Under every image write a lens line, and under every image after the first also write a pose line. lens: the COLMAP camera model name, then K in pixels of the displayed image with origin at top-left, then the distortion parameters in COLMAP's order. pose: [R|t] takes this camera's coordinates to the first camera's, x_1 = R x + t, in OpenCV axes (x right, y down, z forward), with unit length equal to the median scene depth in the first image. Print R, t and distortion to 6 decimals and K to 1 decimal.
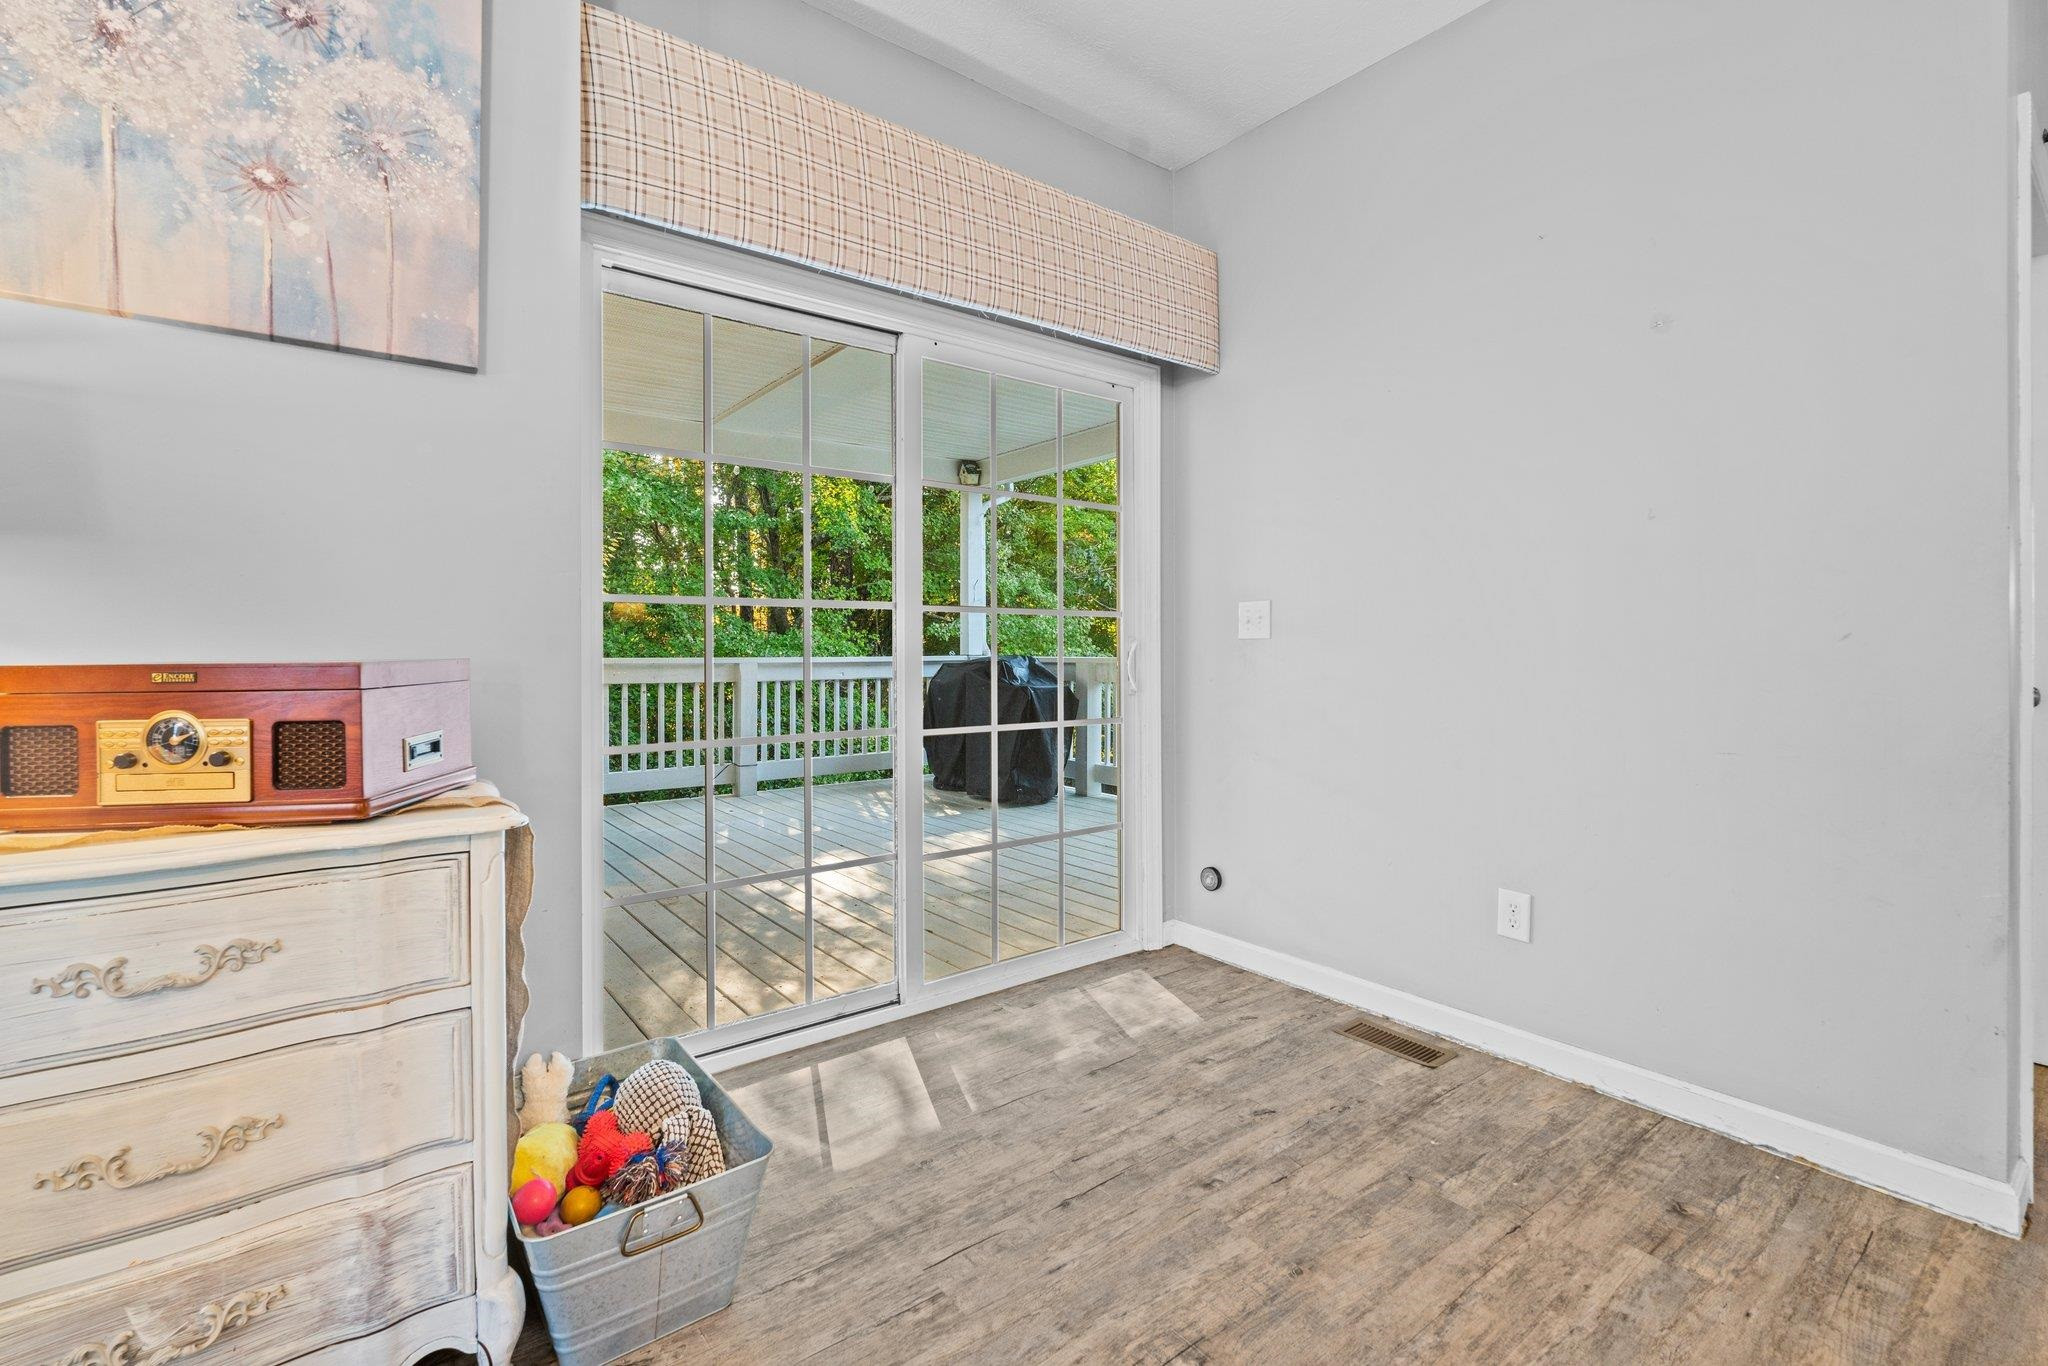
lens RADIAL K [[897.9, 0, 1023.7], [0, 897.9, 649.6], [0, 0, 1]] dist [-0.003714, -0.000576]
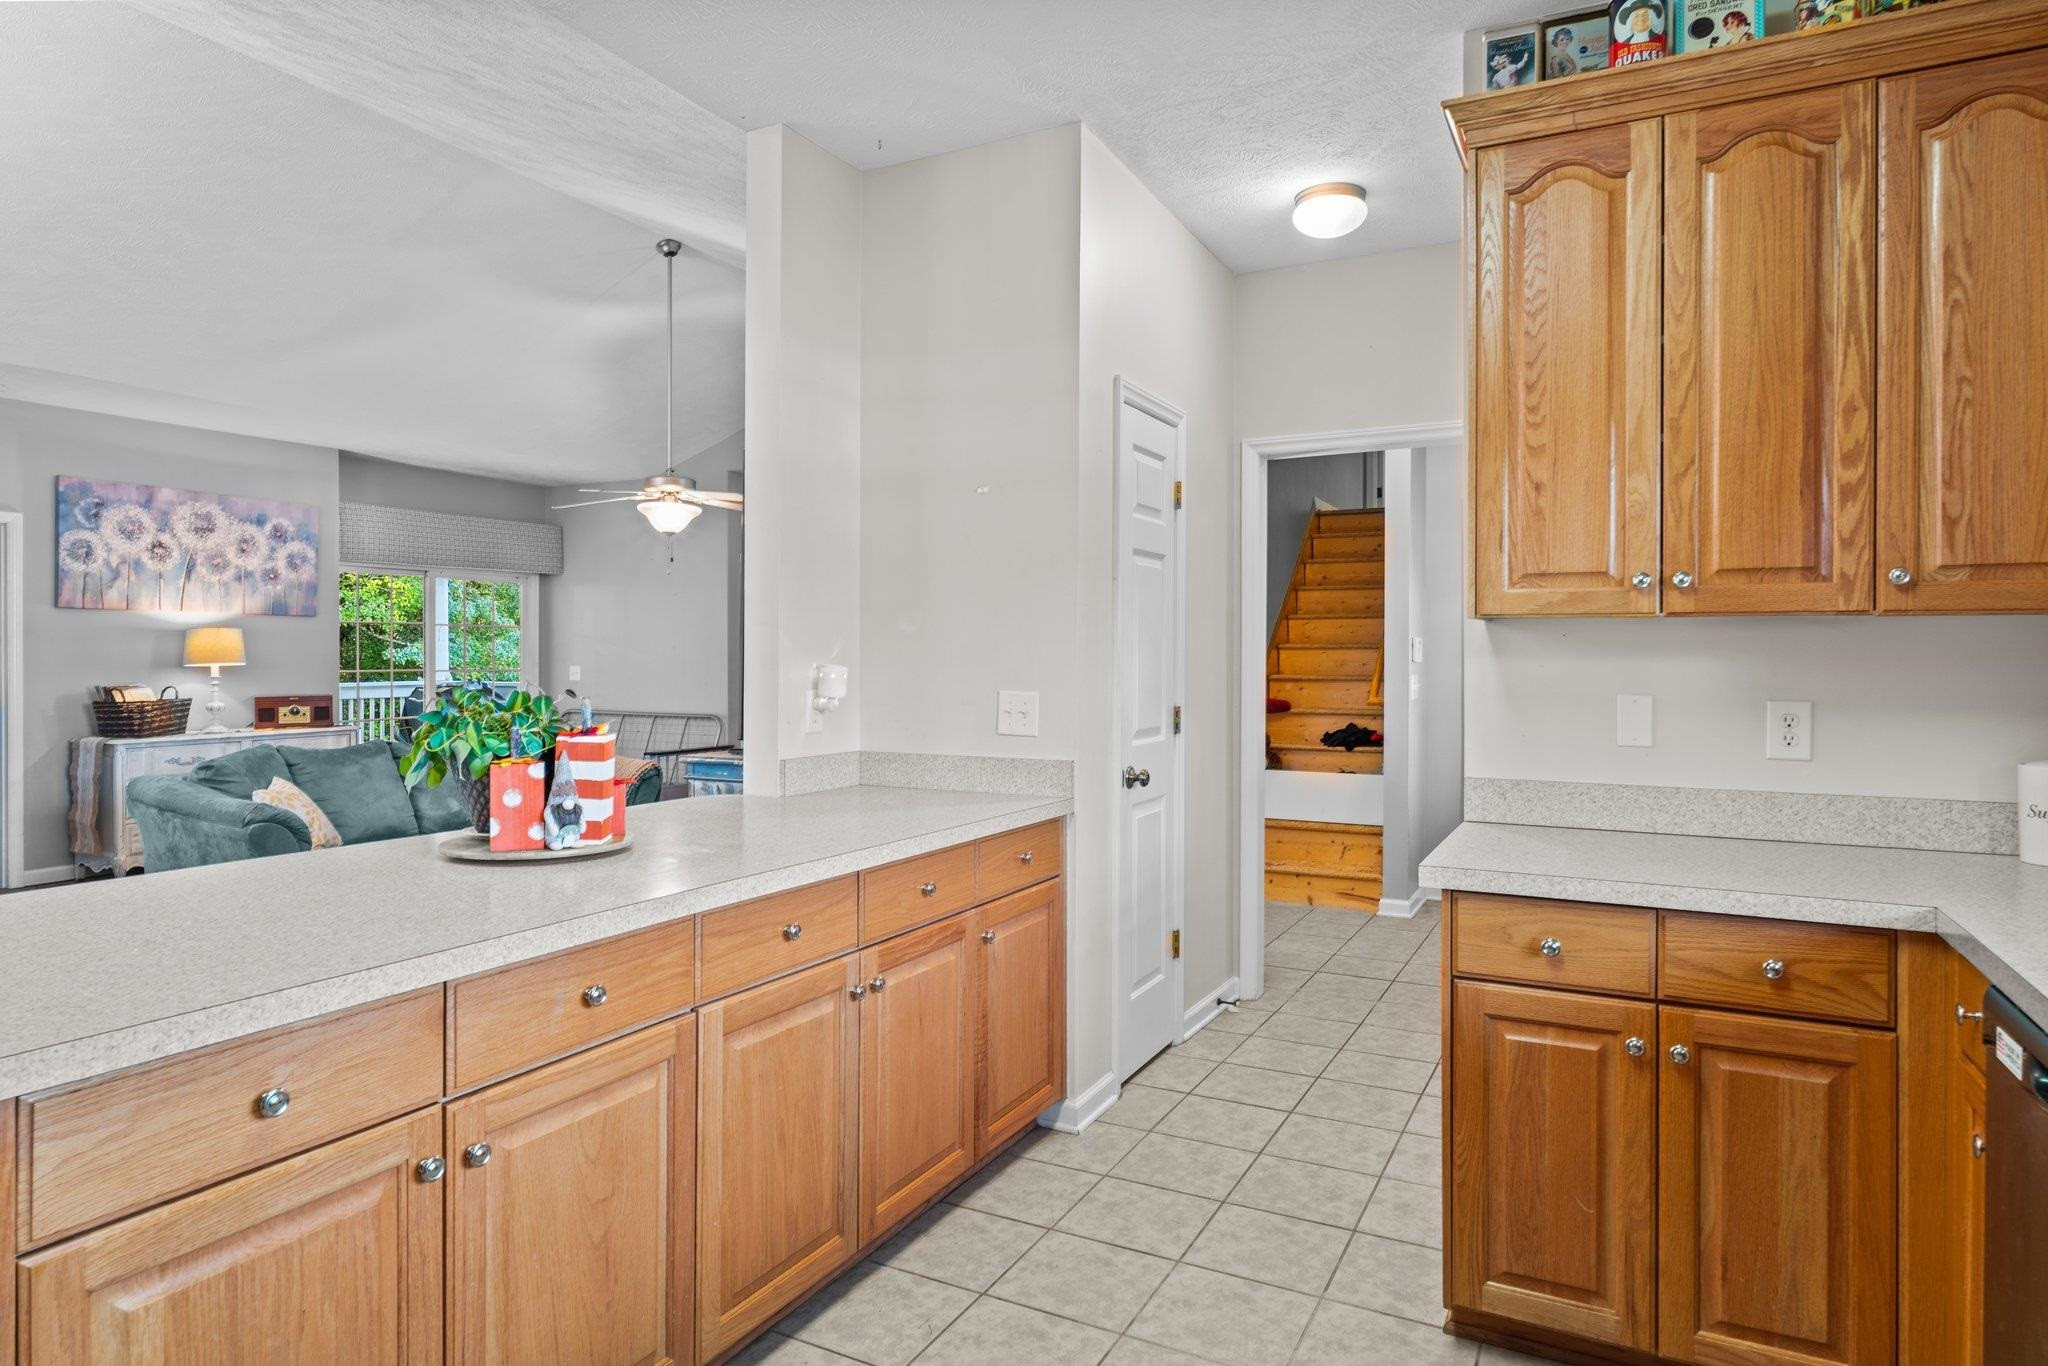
lens RADIAL K [[1180.1, 0, 1023.5], [0, 1180.1, 657.5], [0, 0, 1]] dist [0.000815, 0.000619]
pose [[0.909547, 0.001642, 0.415599, 0.016525], [-0.001930, 0.999998, 0.000272, -0.090621], [-0.415598, -0.001050, 0.909548, -2.904748]]
